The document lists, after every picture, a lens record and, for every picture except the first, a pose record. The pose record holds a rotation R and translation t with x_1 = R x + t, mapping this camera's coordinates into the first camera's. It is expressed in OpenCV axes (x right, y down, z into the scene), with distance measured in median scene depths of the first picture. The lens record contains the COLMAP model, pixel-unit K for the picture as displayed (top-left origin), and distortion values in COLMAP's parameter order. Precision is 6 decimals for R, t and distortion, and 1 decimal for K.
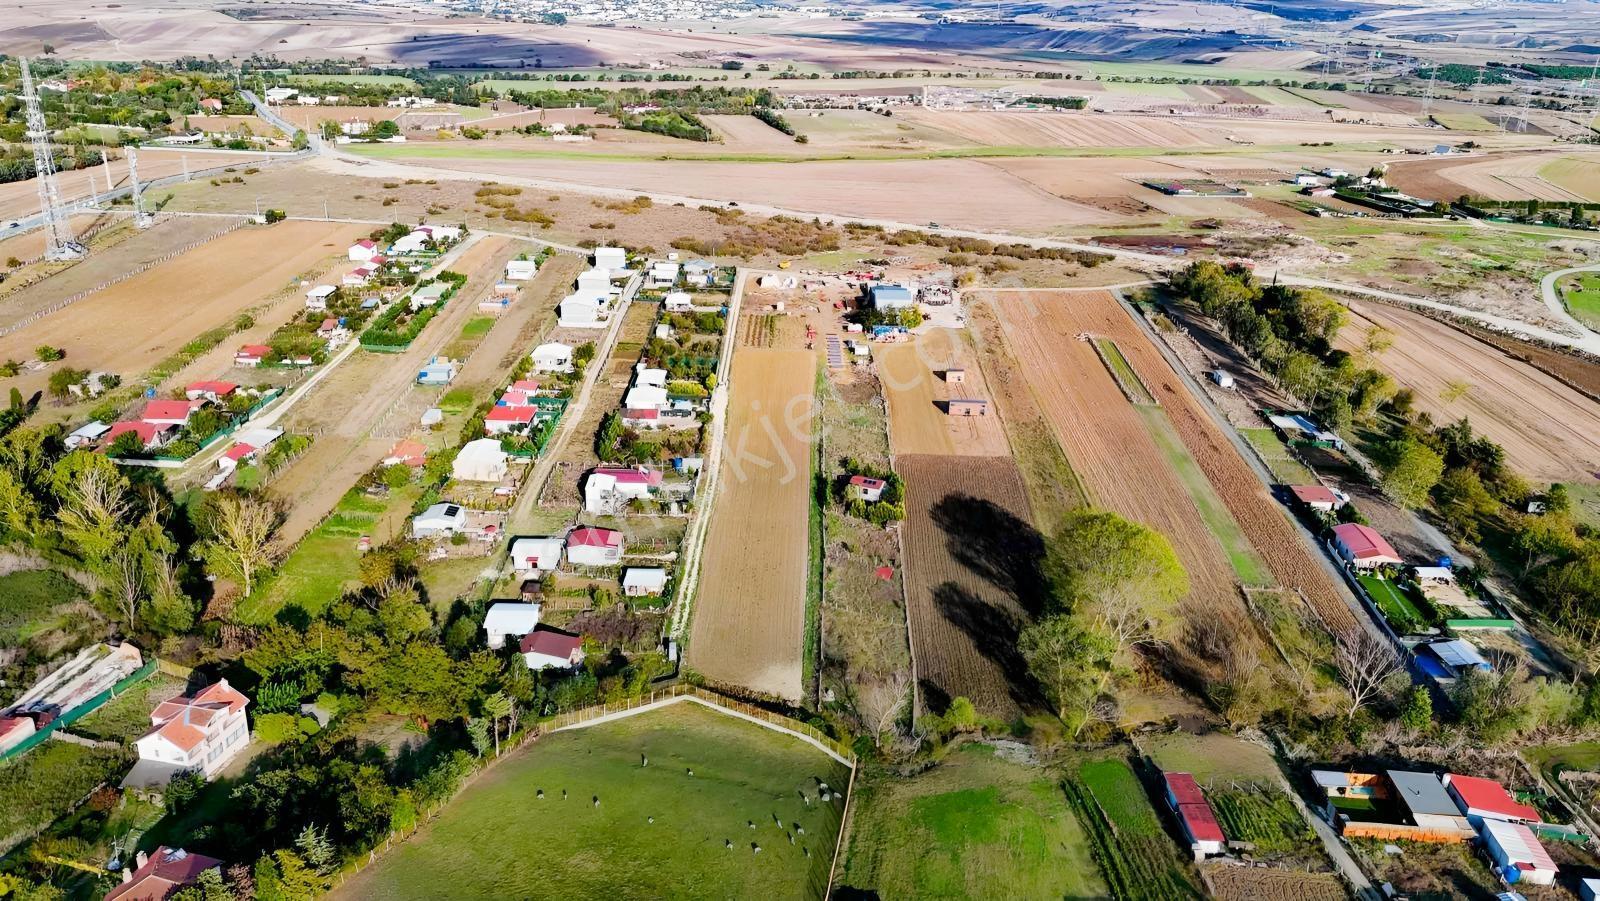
lens RADIAL K [[1167.2, 0, 798.2], [0, 1167.2, 444.4], [0, 0, 1]] dist [0.079760, -0.085334]
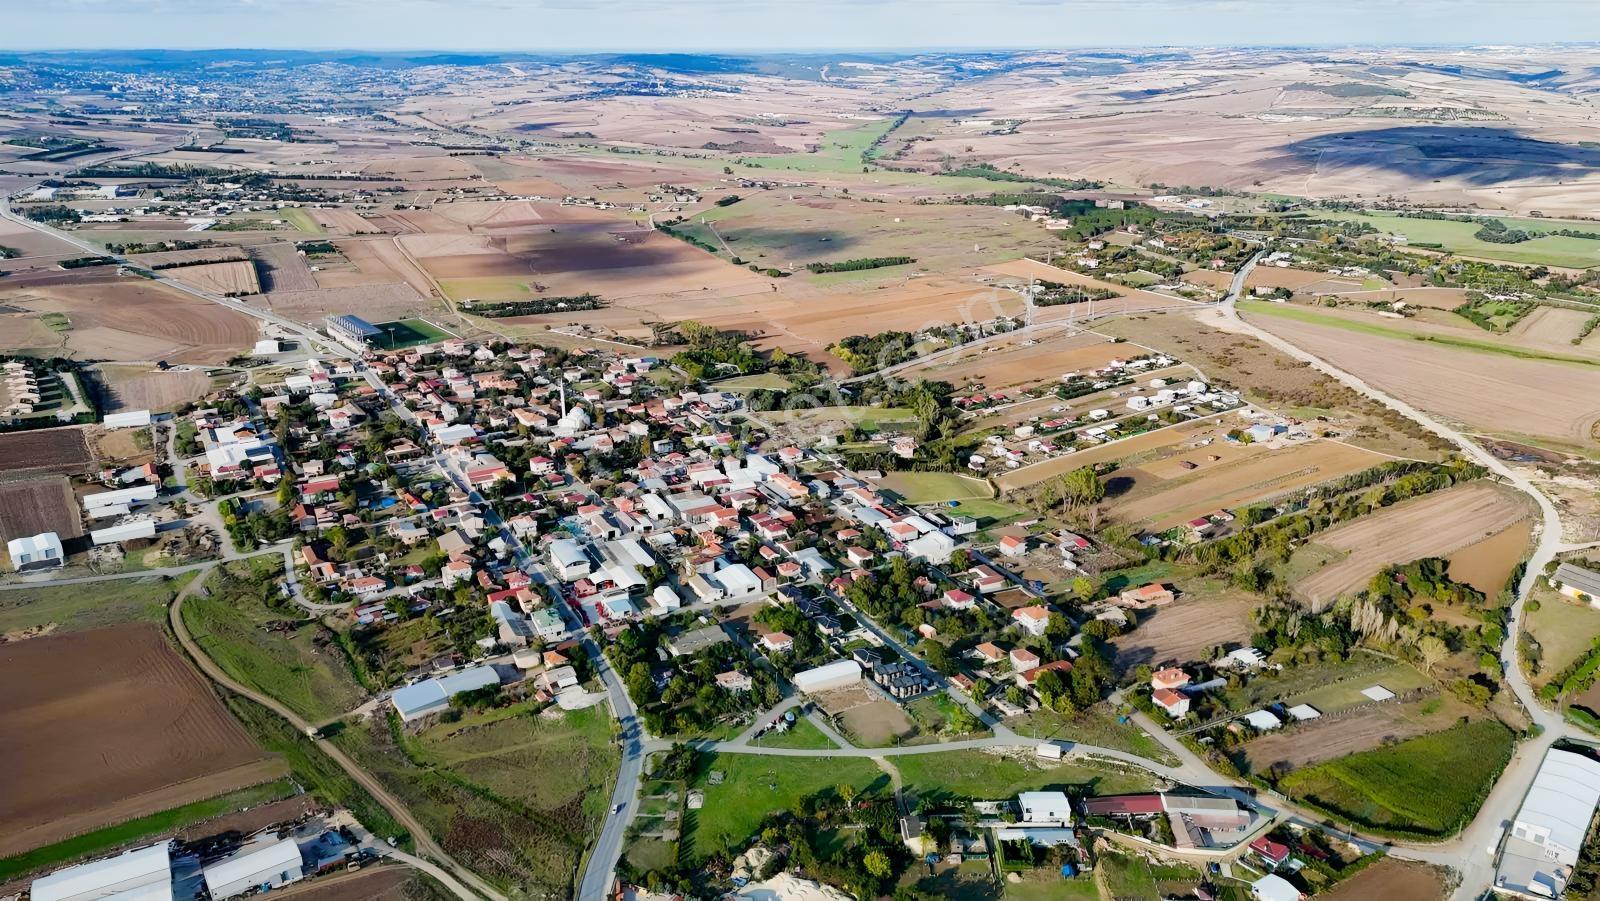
lens RADIAL K [[1167.2, 0, 798.2], [0, 1167.2, 444.4], [0, 0, 1]] dist [0.079760, -0.085334]
pose [[0.526225, 0.255259, -0.811129, 1.070329], [-0.292786, 0.949945, 0.108997, -0.063804], [0.798350, 0.180130, 0.574621, -0.729385]]
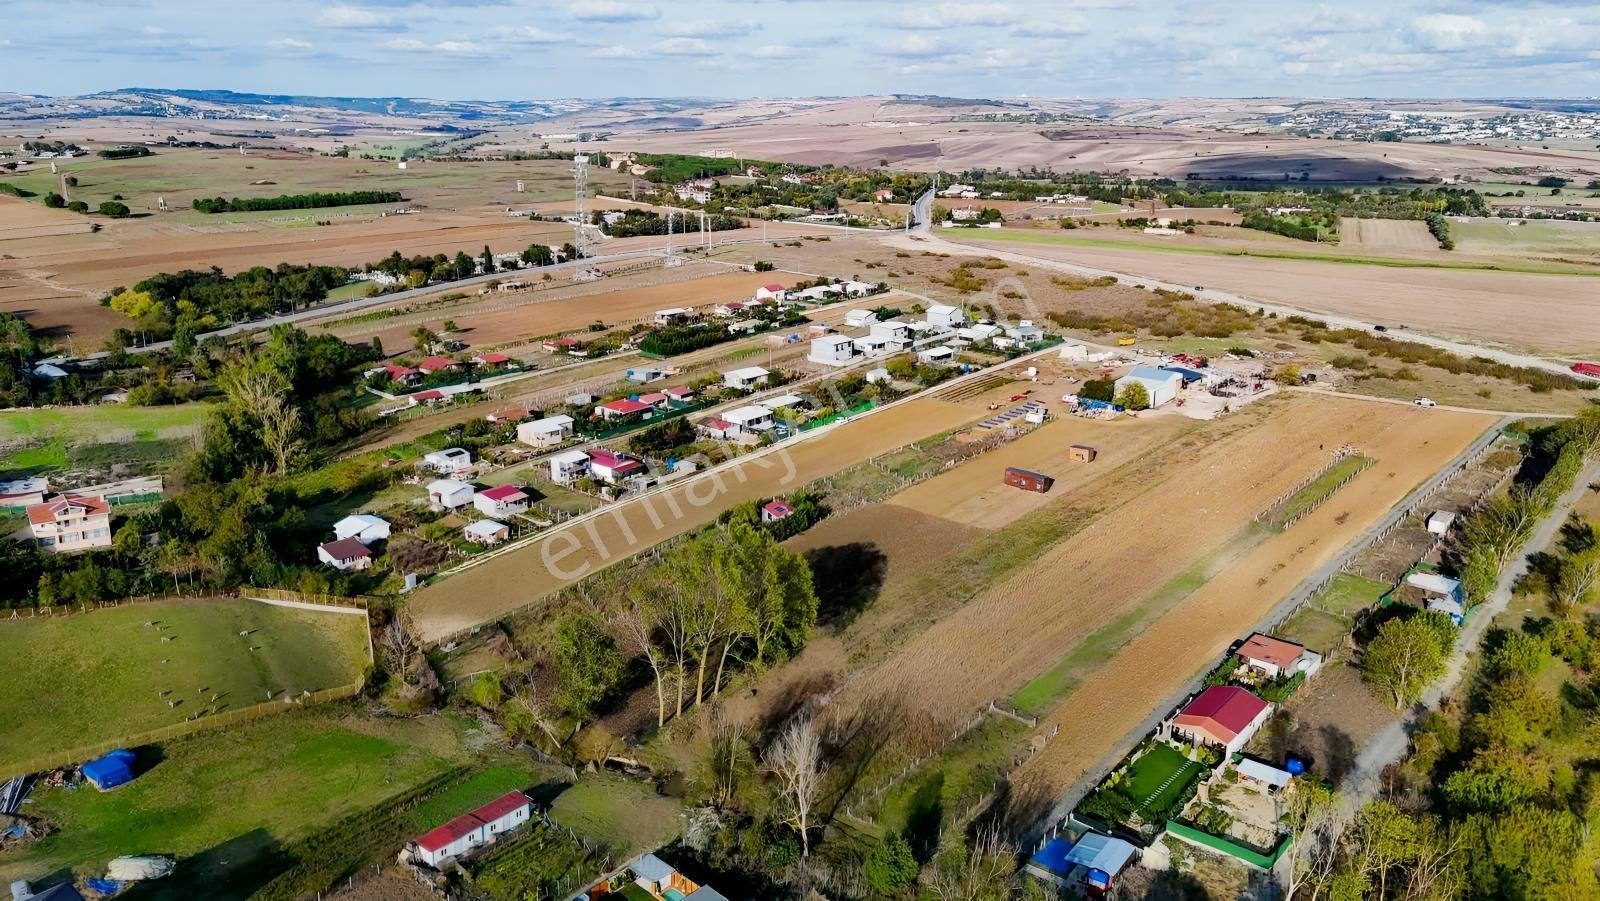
lens RADIAL K [[1167.2, 0, 798.2], [0, 1167.2, 444.4], [0, 0, 1]] dist [0.079760, -0.085334]
pose [[0.769186, 0.157479, -0.619317, 0.316481], [-0.218620, 0.975528, -0.023468, -0.000199], [0.600465, 0.153446, 0.784790, 0.126707]]
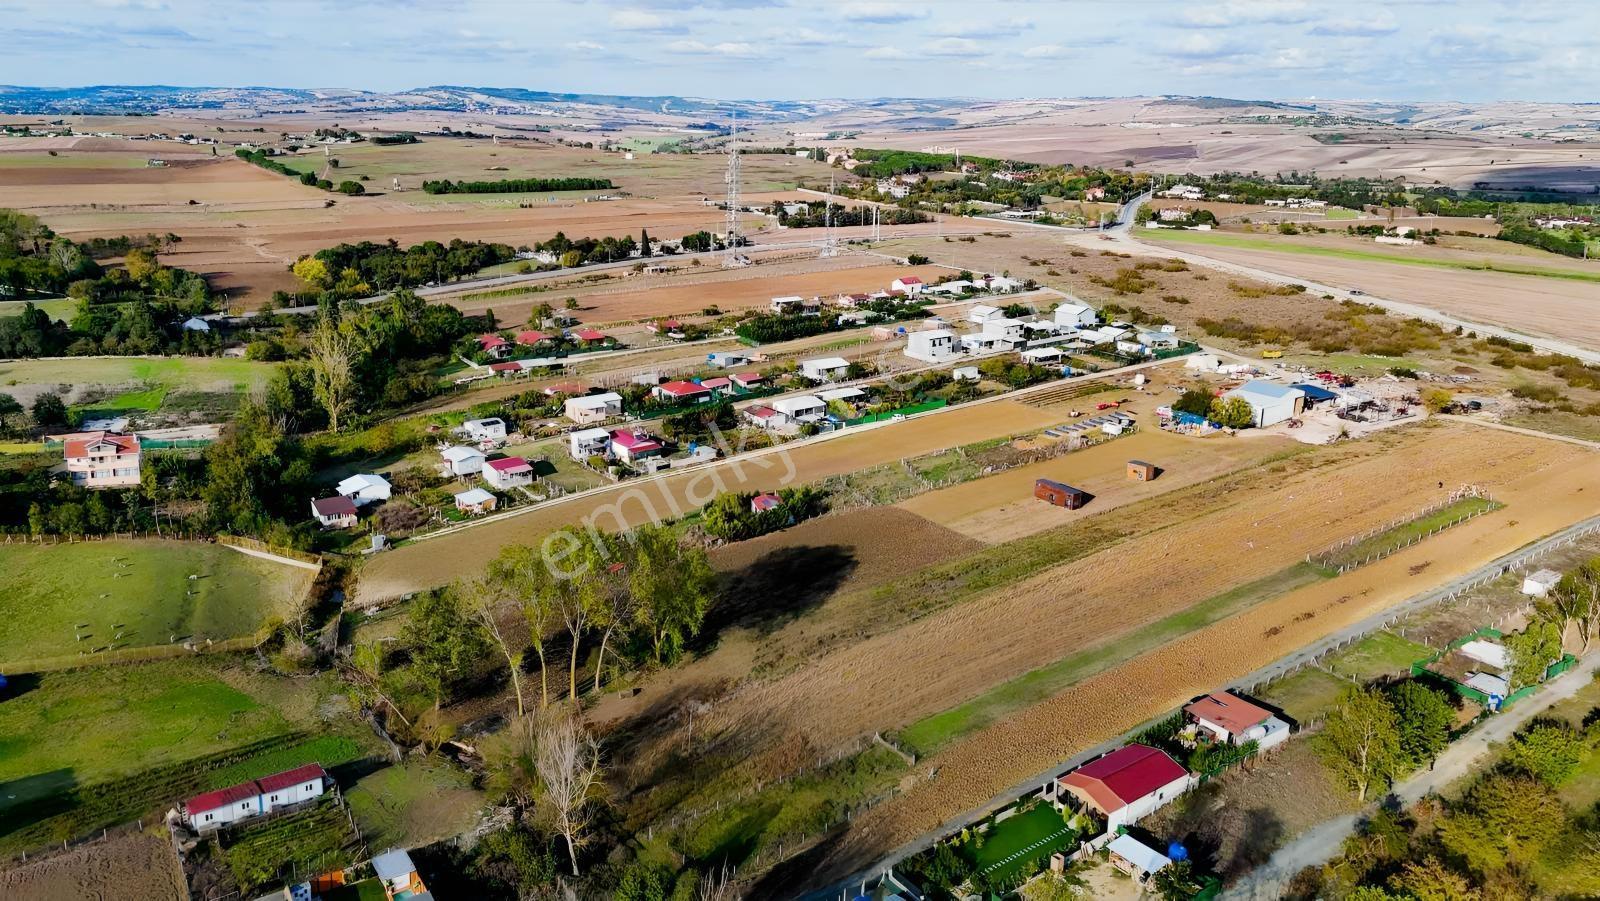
lens RADIAL K [[1167.2, 0, 798.2], [0, 1167.2, 444.4], [0, 0, 1]] dist [0.079760, -0.085334]
pose [[0.612377, 0.206777, -0.763045, 0.362397], [-0.287885, 0.957245, 0.028363, -0.020721], [0.736285, 0.202300, 0.645723, 0.212741]]
